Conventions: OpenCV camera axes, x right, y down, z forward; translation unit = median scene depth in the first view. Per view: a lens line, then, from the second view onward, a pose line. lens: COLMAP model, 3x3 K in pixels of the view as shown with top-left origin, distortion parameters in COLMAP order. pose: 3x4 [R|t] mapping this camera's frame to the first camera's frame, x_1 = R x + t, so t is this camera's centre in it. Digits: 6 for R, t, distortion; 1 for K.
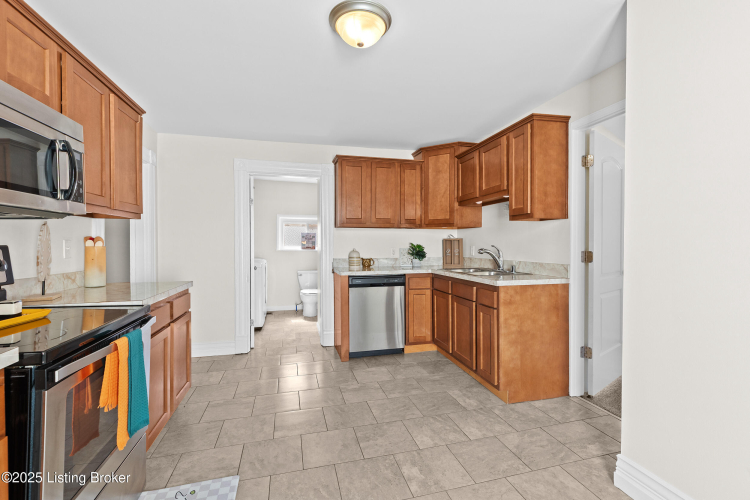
lens RADIAL K [[340.2, 0, 375.5], [0, 340.2, 246.0], [0, 0, 1]] dist [0.004342, -0.000354]
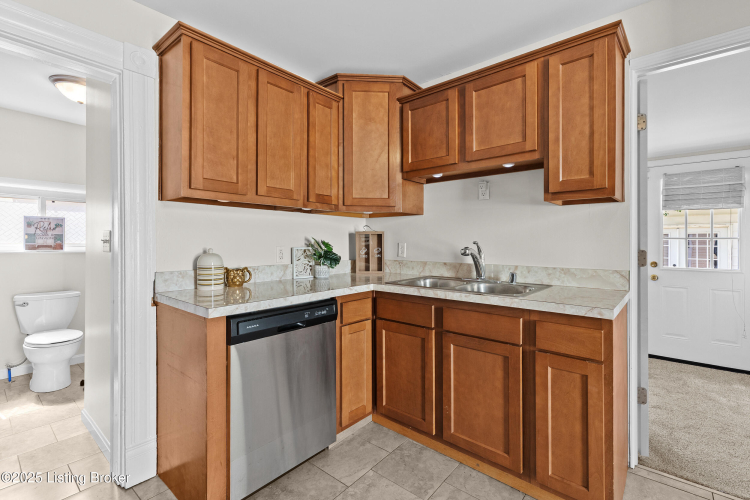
lens RADIAL K [[340.2, 0, 377.8], [0, 340.2, 239.5], [0, 0, 1]] dist [0.004342, -0.000354]
pose [[0.812453, 0.005387, 0.583002, -0.153046], [0.000936, 0.999944, -0.010543, 0.000328], [-0.583026, 0.009111, 0.812402, 0.506989]]
